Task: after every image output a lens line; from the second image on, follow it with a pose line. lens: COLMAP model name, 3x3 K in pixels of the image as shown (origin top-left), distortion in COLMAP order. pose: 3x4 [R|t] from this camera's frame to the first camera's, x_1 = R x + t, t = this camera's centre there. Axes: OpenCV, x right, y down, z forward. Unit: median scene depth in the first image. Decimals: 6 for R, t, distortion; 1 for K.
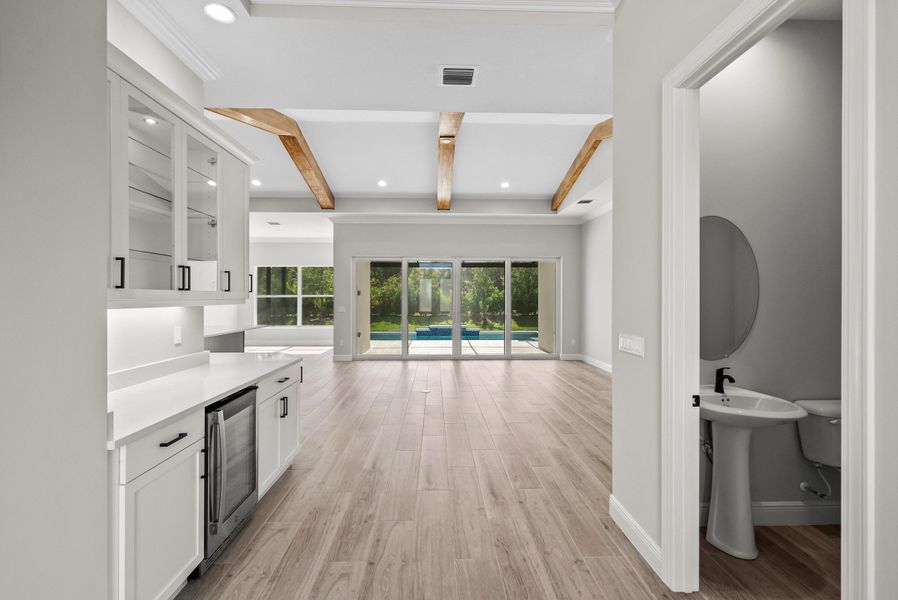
lens RADIAL K [[413.2, 0, 449.5], [0, 413.2, 296.3], [0, 0, 1]] dist [0.000239, 0.000458]
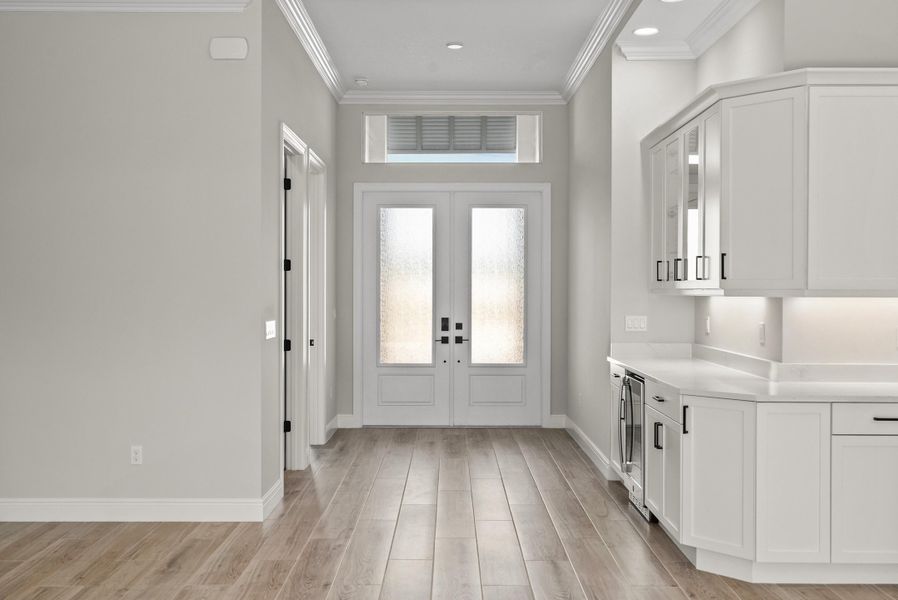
lens RADIAL K [[412.7, 0, 447.3], [0, 412.7, 298.4], [0, 0, 1]] dist [-0.016015, -0.000182]
pose [[-0.999142, -0.001738, 0.041375, -0.016959], [-0.001539, 0.999987, 0.004832, 0.006882], [-0.041383, 0.004764, -0.999132, 0.557274]]
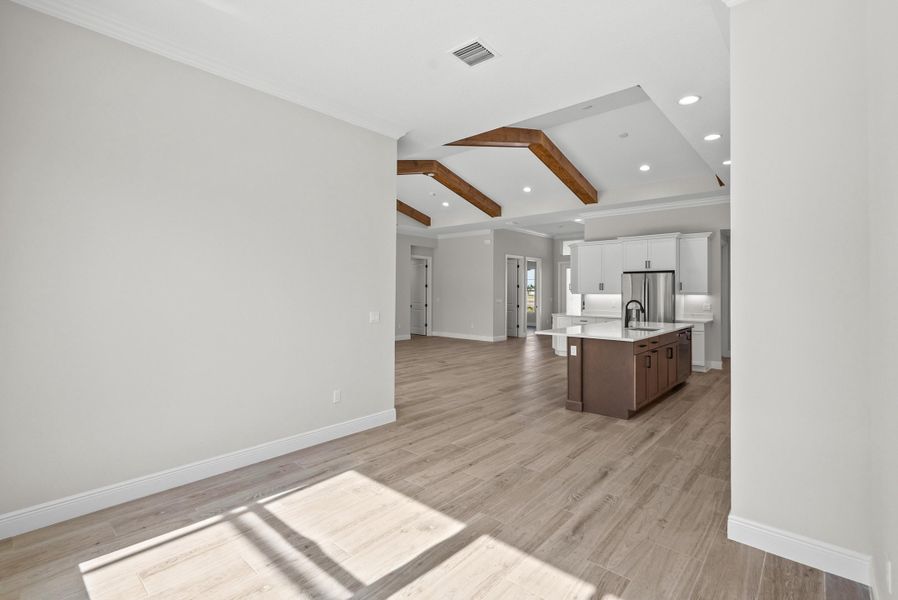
lens RADIAL K [[413.2, 0, 449.5], [0, 413.2, 296.3], [0, 0, 1]] dist [0.000239, 0.000458]
pose [[-0.730334, -0.008141, 0.683041, -0.678501], [-0.001645, 0.999947, 0.010159, 0.001813], [-0.683088, 0.006296, -0.730309, 1.340819]]
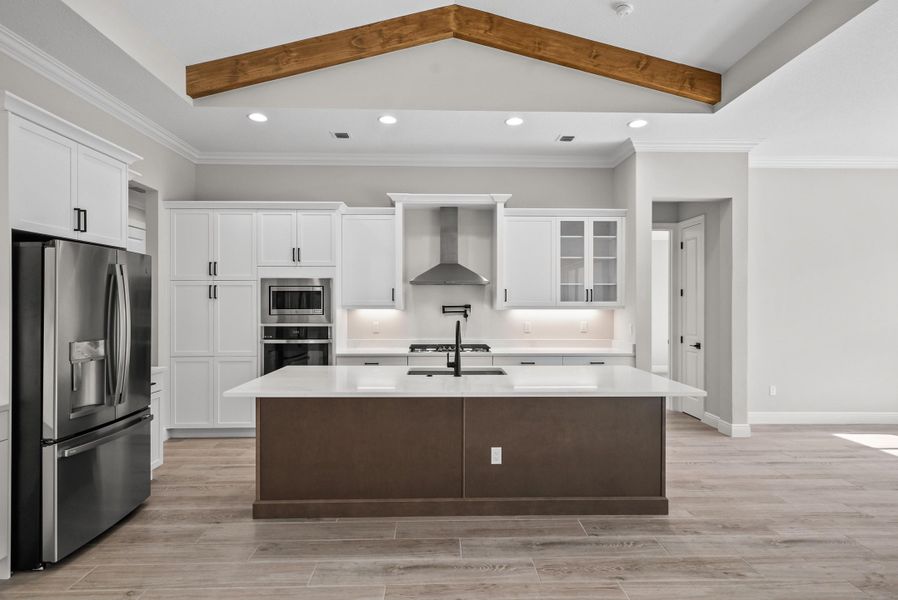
lens RADIAL K [[479.2, 0, 450.6], [0, 479.2, 303.3], [0, 0, 1]] dist [0.000292, 0.000261]
pose [[-0.007218, 0.000271, -0.999974, -0.054185], [0.000458, 1.000000, 0.000268, -0.000268], [0.999974, -0.000456, -0.007218, 0.671586]]
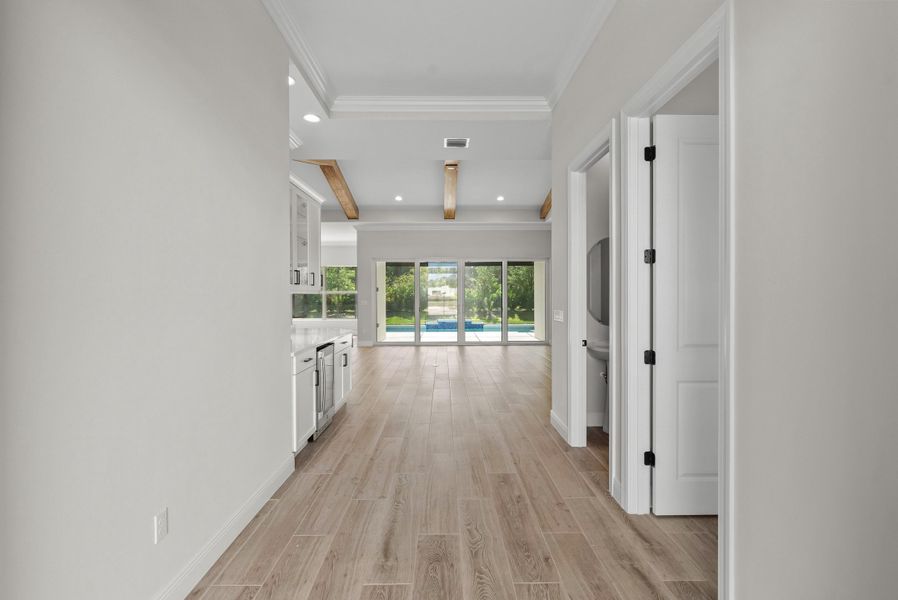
lens RADIAL K [[413.2, 0, 449.5], [0, 413.2, 296.3], [0, 0, 1]] dist [0.000239, 0.000458]
pose [[0.999783, -0.004883, -0.020227, 0.008349], [0.004984, 0.999975, 0.004921, 0.007764], [0.020202, -0.005021, 0.999783, -0.184934]]
